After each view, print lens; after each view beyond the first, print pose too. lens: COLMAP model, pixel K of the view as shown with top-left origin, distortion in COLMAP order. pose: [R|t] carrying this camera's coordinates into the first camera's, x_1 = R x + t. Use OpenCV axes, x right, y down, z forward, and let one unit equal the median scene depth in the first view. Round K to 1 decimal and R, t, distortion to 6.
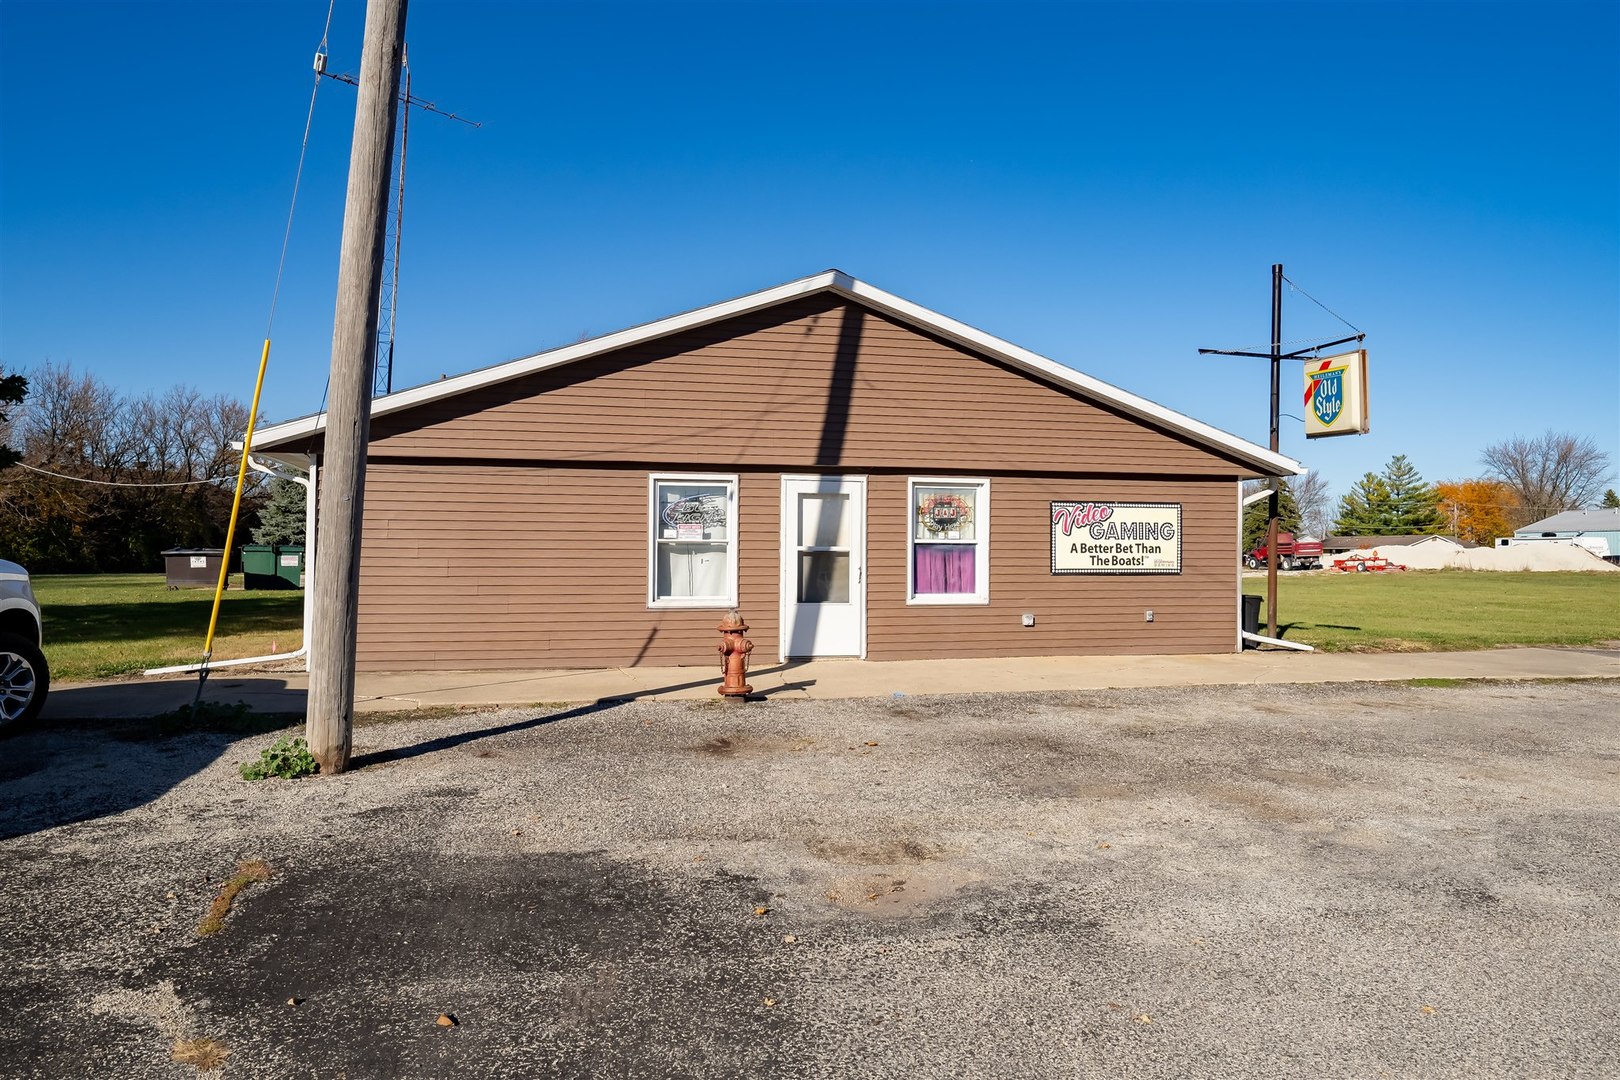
lens RADIAL K [[1079.0, 0, 810.0], [0, 1079.0, 540.0], [0, 0, 1]] dist [-0.016497, -0.001030]
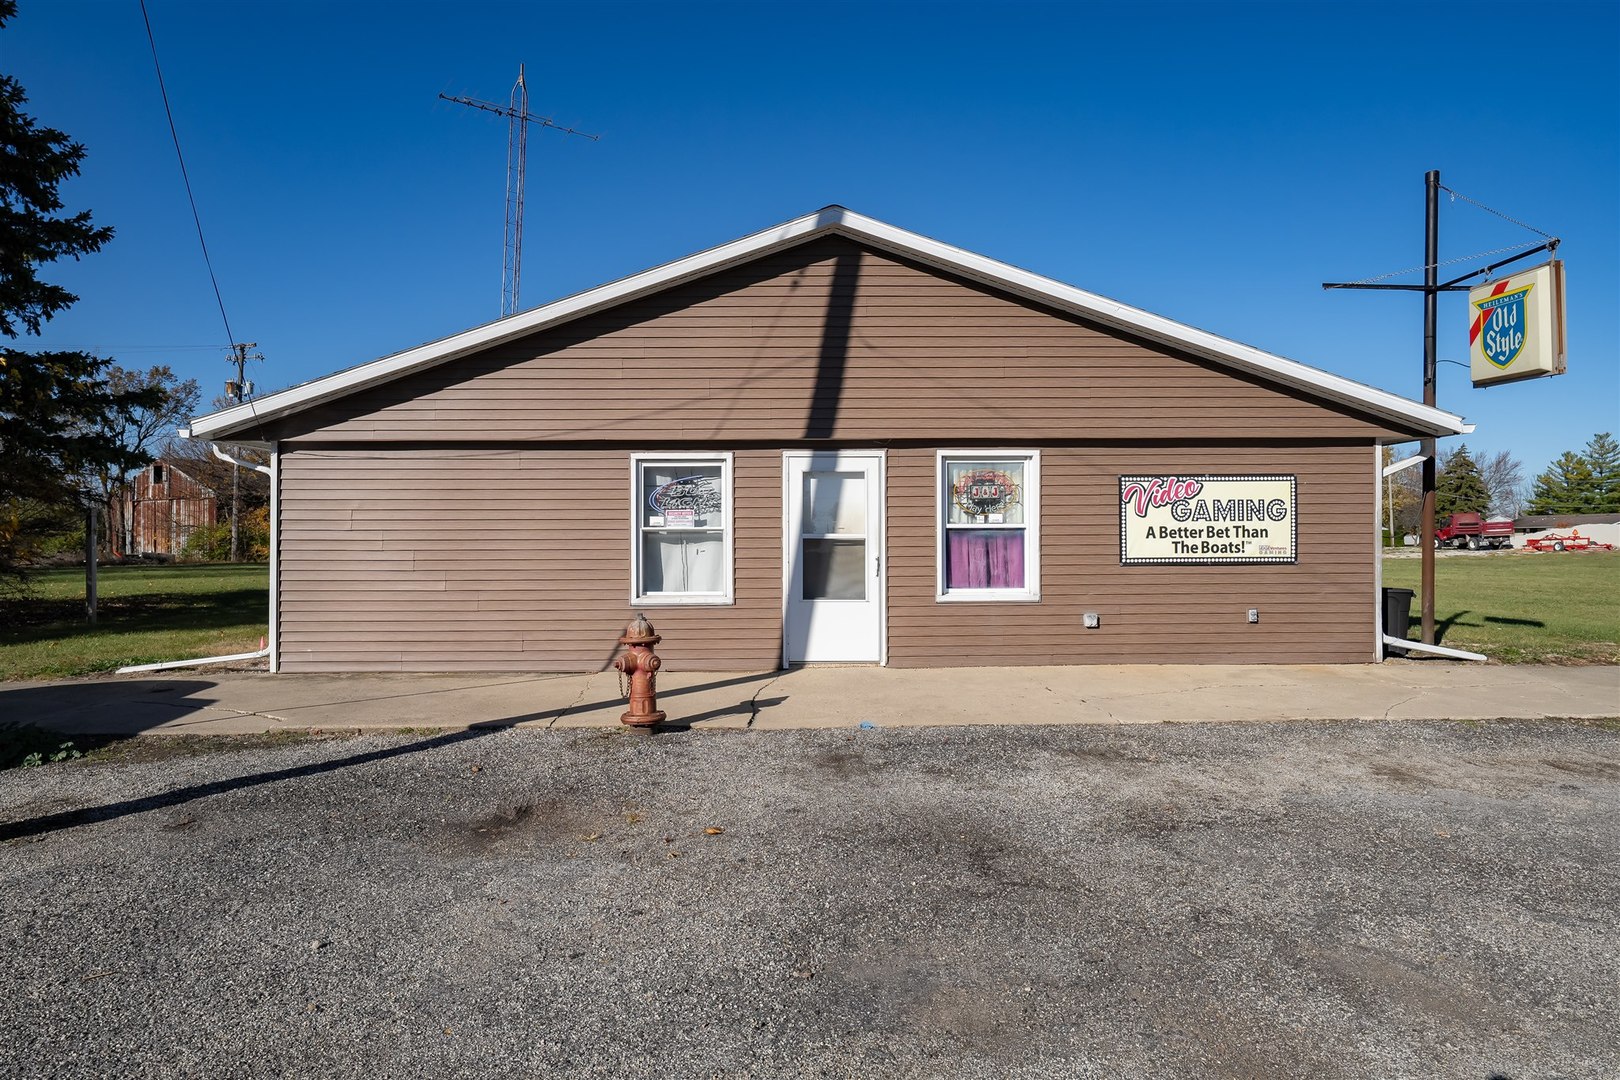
lens RADIAL K [[918.8, 0, 809.5], [0, 918.8, 533.0], [0, 0, 1]] dist [-0.005340, -0.000836]
pose [[0.977518, -0.010150, -0.210606, 0.141519], [0.011630, 0.999916, 0.005787, 0.000954], [0.210530, -0.008106, 0.977554, 0.271429]]
